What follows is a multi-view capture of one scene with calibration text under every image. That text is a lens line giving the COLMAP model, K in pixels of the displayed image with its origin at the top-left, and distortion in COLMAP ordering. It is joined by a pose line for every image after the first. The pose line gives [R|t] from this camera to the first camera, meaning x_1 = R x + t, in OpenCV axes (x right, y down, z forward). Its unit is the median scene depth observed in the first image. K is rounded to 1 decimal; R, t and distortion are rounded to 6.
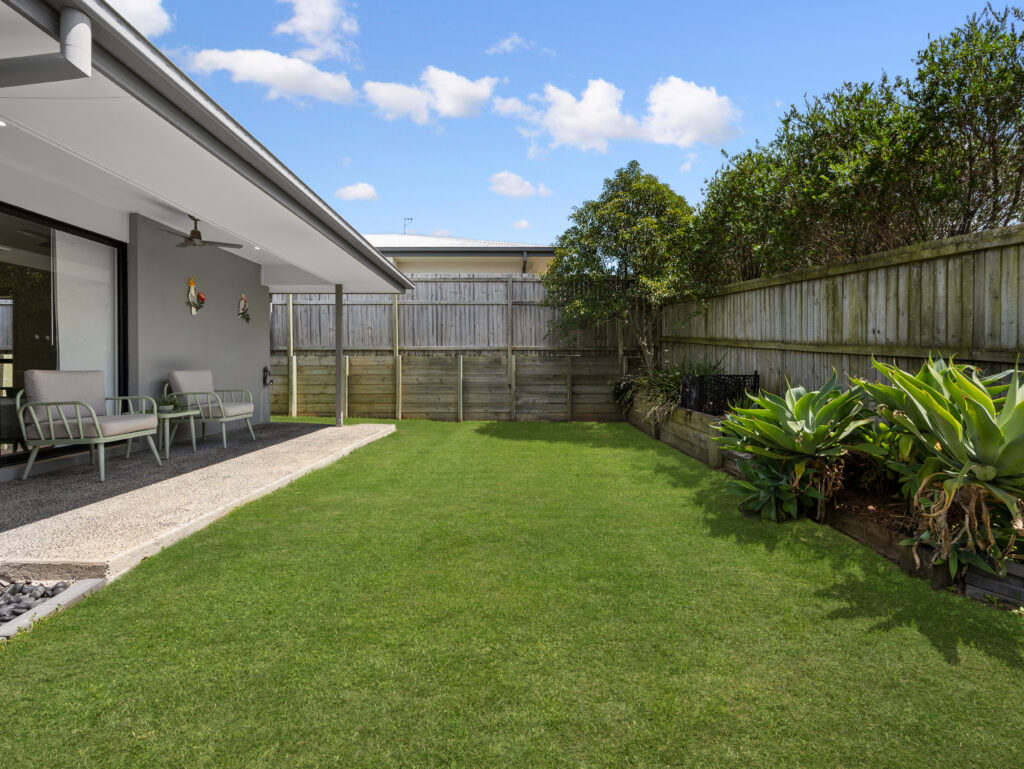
lens RADIAL K [[445.7, 0, 512.0], [0, 445.7, 384.5], [0, 0, 1]] dist [0.001123, 0.000120]
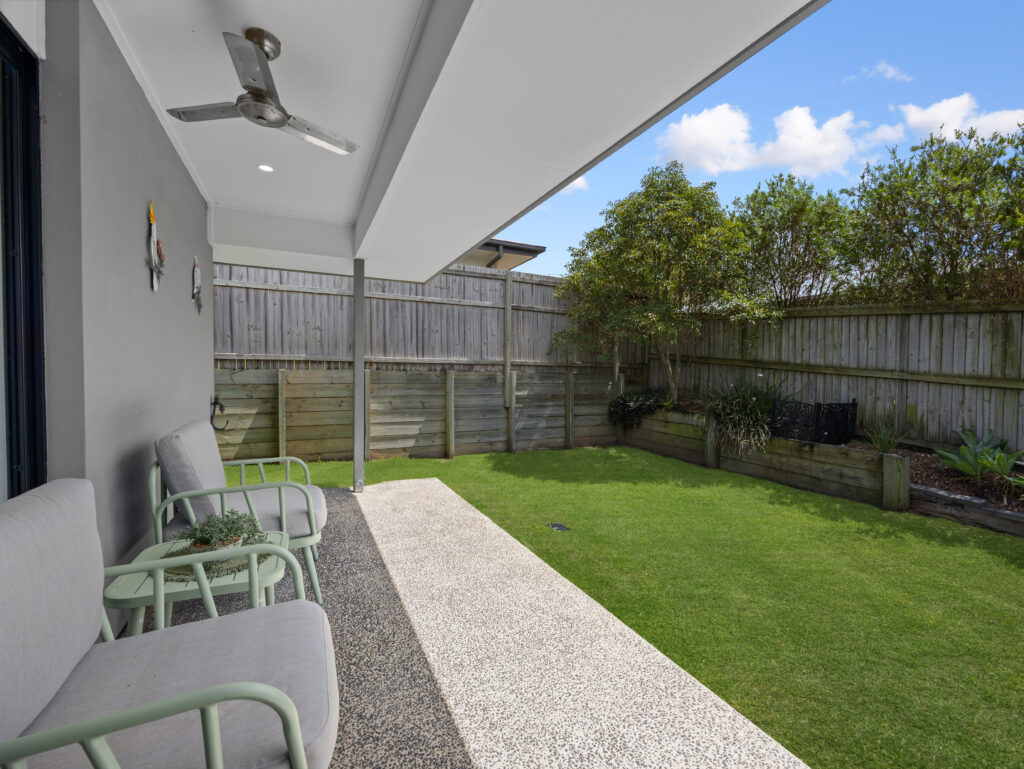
lens RADIAL K [[437.0, 0, 512.3], [0, 437.0, 398.5], [0, 0, 1]] dist [-0.001011, -0.000298]
pose [[0.904508, -0.015191, 0.426187, -0.336381], [0.004496, 0.999650, 0.026089, -0.036411], [-0.426434, -0.021682, 0.904259, 0.272829]]
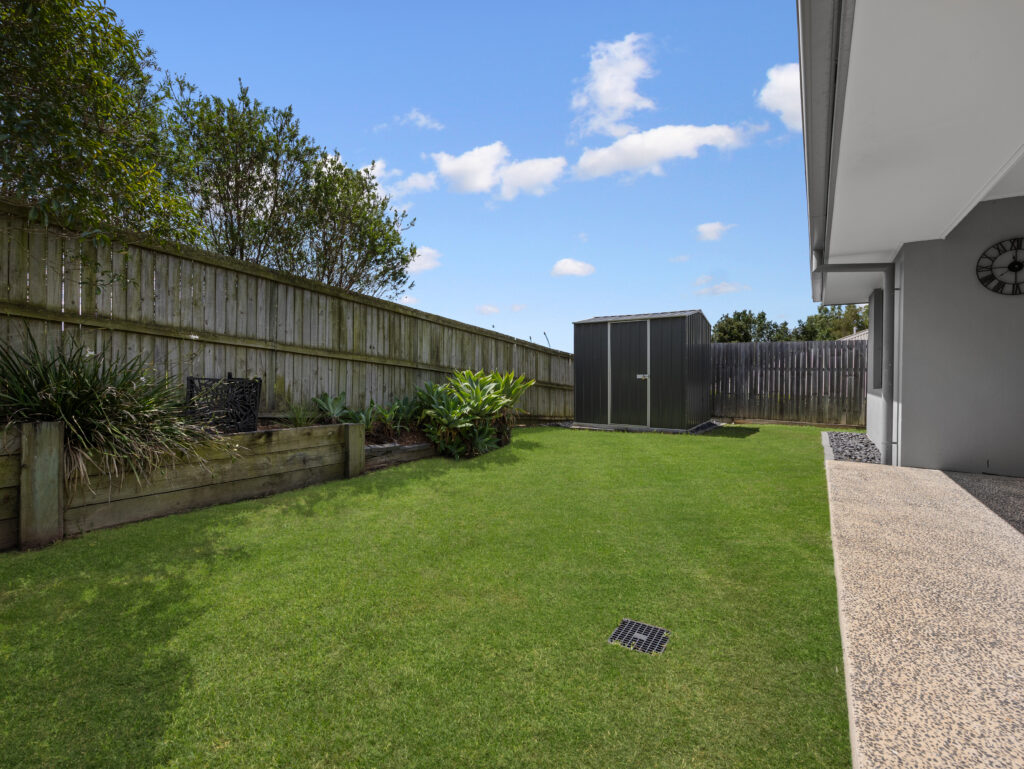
lens RADIAL K [[441.1, 0, 511.2], [0, 441.1, 377.4], [0, 0, 1]] dist [-0.004251, -0.000034]
pose [[-0.815633, -0.017715, 0.578299, -0.191281], [0.006887, 0.999163, 0.040320, -0.030896], [-0.578529, 0.036870, -0.814828, 0.822299]]
